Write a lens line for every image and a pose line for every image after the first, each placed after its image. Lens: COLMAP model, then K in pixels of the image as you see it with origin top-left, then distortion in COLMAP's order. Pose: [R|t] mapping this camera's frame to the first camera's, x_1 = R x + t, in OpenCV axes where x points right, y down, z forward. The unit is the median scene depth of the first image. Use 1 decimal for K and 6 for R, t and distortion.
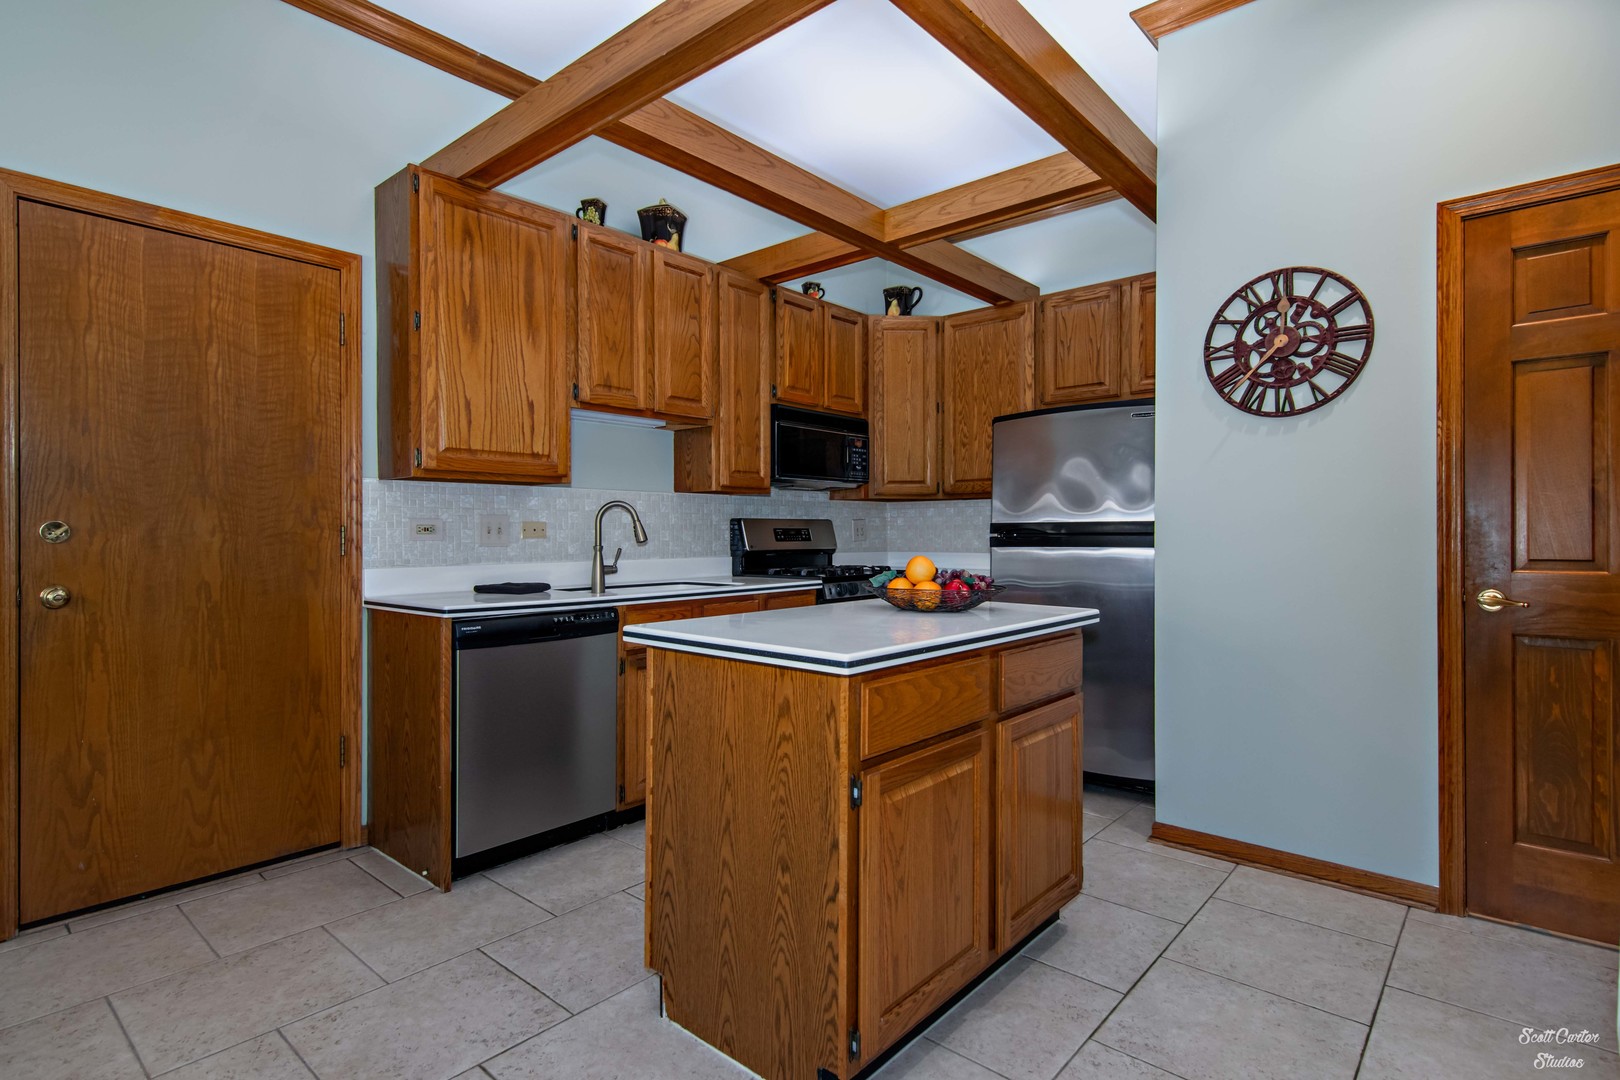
lens RADIAL K [[809.0, 0, 810.4], [0, 809.0, 535.3], [0, 0, 1]] dist [0.013376, -0.002360]
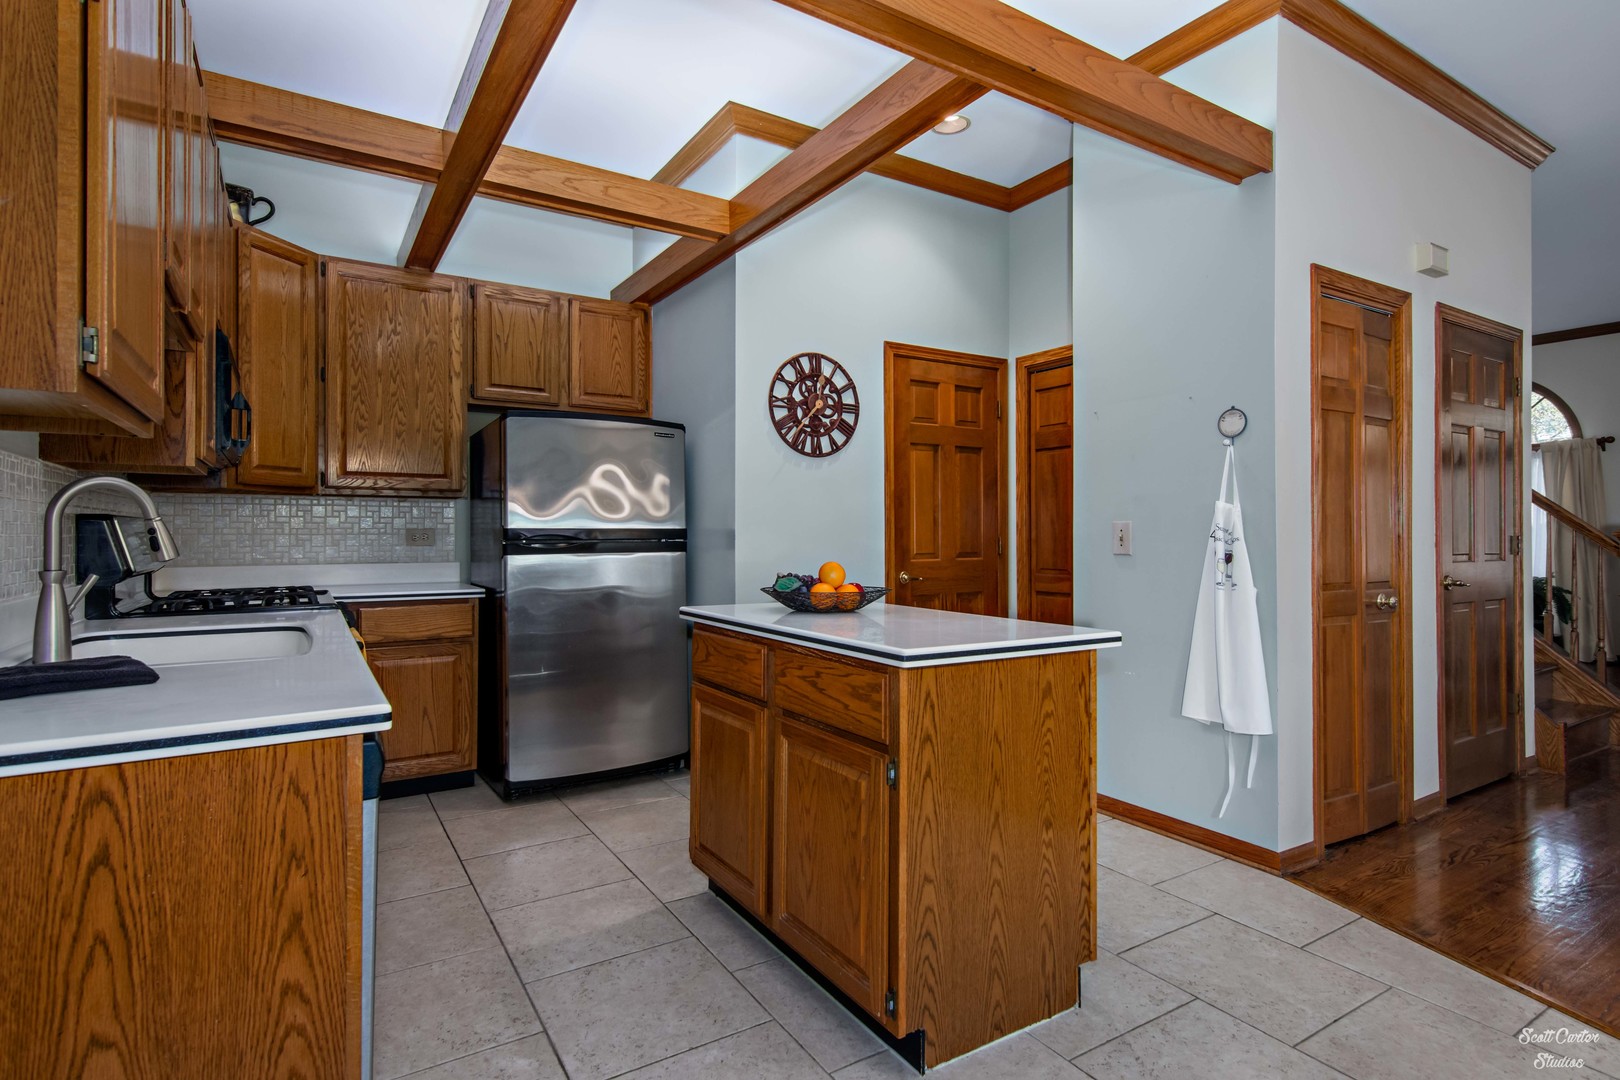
lens RADIAL K [[809.0, 0, 806.5], [0, 809.0, 529.2], [0, 0, 1]] dist [0.013376, -0.002360]
pose [[0.298207, 0.009407, 0.954455, -0.791657], [0.001127, 0.999947, -0.010207, -0.006033], [-0.954500, 0.004119, 0.298181, 0.613986]]
